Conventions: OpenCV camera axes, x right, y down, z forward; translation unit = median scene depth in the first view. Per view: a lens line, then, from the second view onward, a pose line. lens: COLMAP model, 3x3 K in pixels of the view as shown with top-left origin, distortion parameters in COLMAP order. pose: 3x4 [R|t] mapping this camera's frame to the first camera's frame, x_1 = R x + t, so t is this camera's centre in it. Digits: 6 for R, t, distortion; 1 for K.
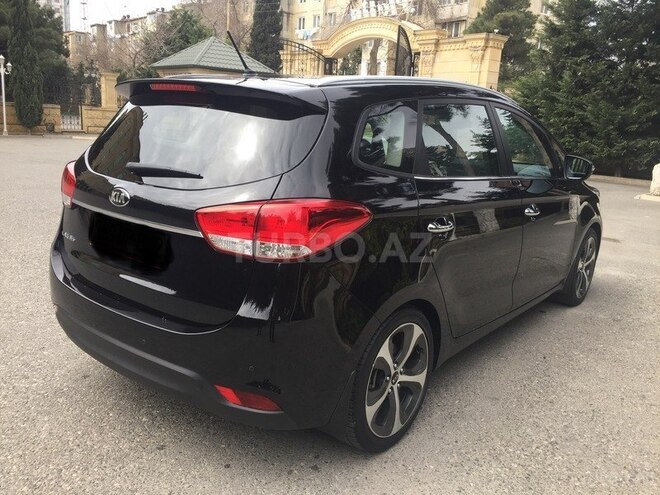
lens RADIAL K [[561.2, 0, 330.0], [0, 561.2, 247.5], [0, 0, 1]] dist [0.063267, -0.074965]
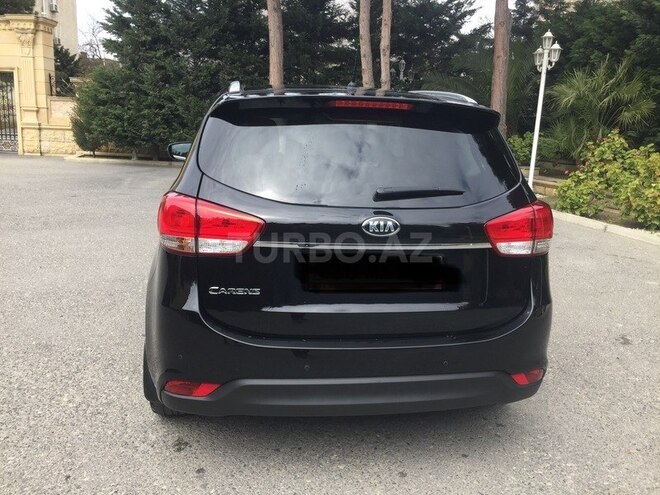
lens RADIAL K [[561.2, 0, 330.0], [0, 561.2, 247.5], [0, 0, 1]] dist [0.063267, -0.074965]
pose [[0.670870, -0.183865, 0.718420, -0.166064], [0.168368, 0.981241, 0.093904, -0.023537], [-0.722209, 0.057962, 0.689242, 0.065235]]
